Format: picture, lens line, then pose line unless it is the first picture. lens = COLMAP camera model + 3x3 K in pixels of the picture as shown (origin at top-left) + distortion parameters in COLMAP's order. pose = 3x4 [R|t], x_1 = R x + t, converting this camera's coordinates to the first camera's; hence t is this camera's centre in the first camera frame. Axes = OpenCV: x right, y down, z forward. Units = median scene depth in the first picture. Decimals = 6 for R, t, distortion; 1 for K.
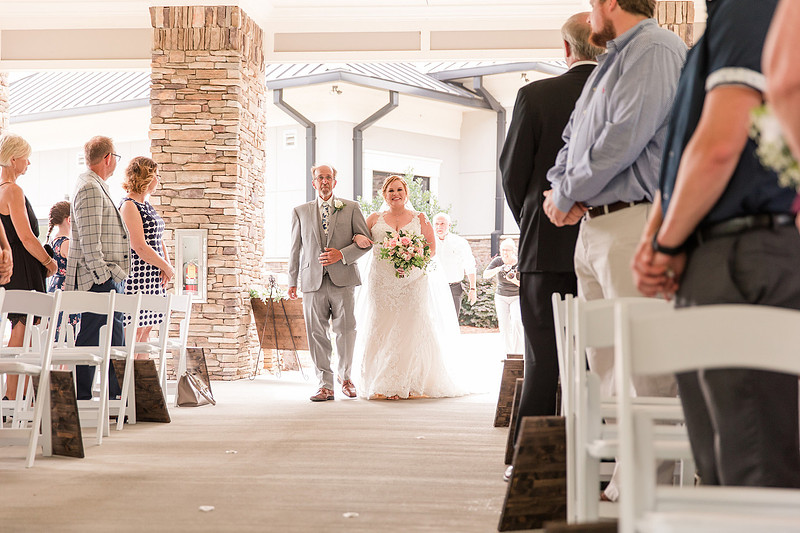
lens RADIAL K [[1279.2, 0, 400.0], [0, 1279.2, 266.5], [0, 0, 1]] dist [0.023719, 0.031974]
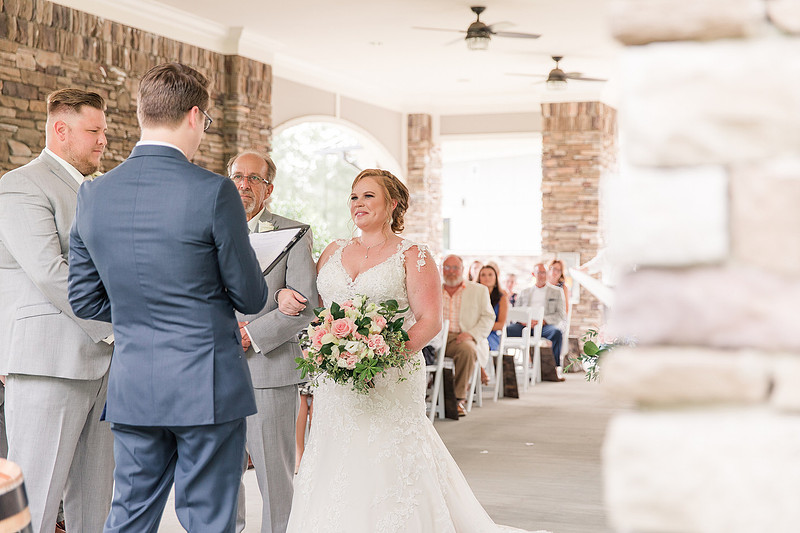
lens RADIAL K [[1297.3, 0, 400.0], [0, 1297.3, 266.5], [0, 0, 1]] dist [0.025091, -0.005289]
pose [[0.960343, 0.000575, -0.278821, 0.068269], [0.007711, 0.999561, 0.028619, -0.058011], [0.278715, -0.029634, 0.959917, -0.495598]]
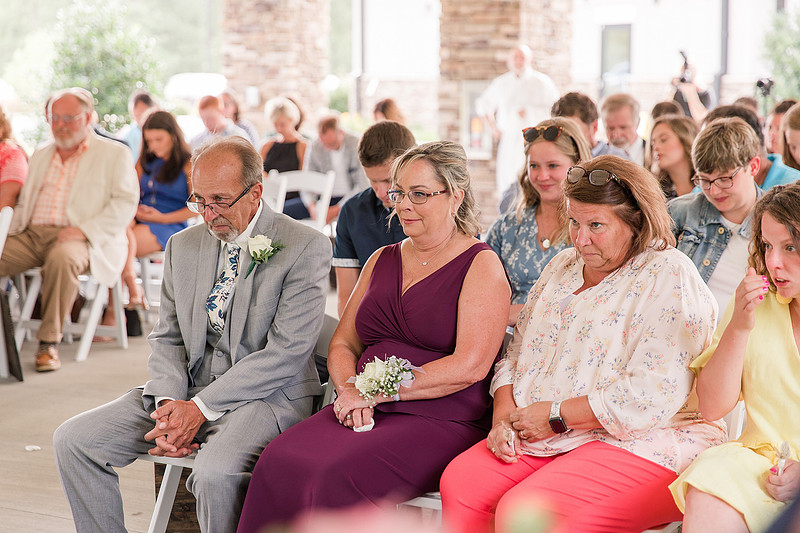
lens RADIAL K [[1558.1, 0, 400.0], [0, 1558.1, 266.5], [0, 0, 1]] dist [-0.008495, -0.080981]
pose [[0.929010, 0.038820, -0.368013, 0.226050], [0.013952, 0.990101, 0.139662, -0.056718], [0.369792, -0.134882, 0.919272, -0.135609]]
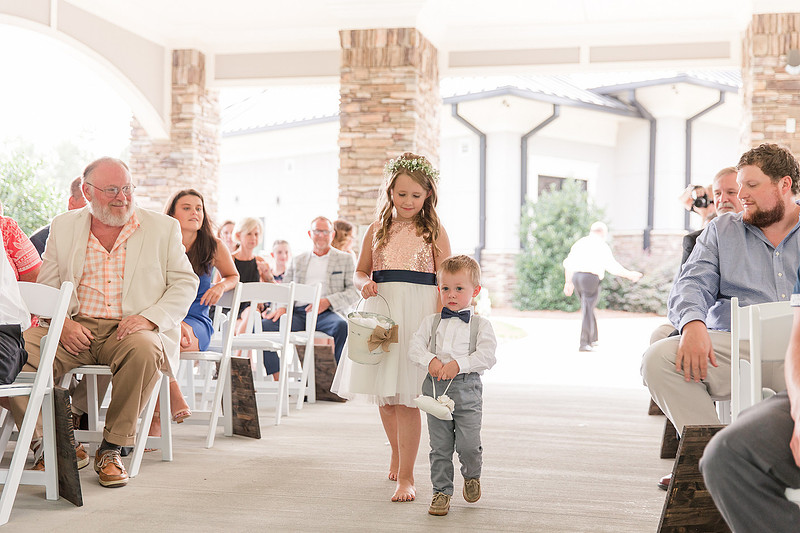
lens RADIAL K [[1074.8, 0, 400.0], [0, 1074.8, 266.5], [0, 0, 1]] dist [0.006887, -0.008723]
pose [[0.988843, 0.007031, -0.148792, 0.001777], [-0.005617, 0.999935, 0.009921, -0.002805], [0.148852, -0.008975, 0.988819, 0.064529]]
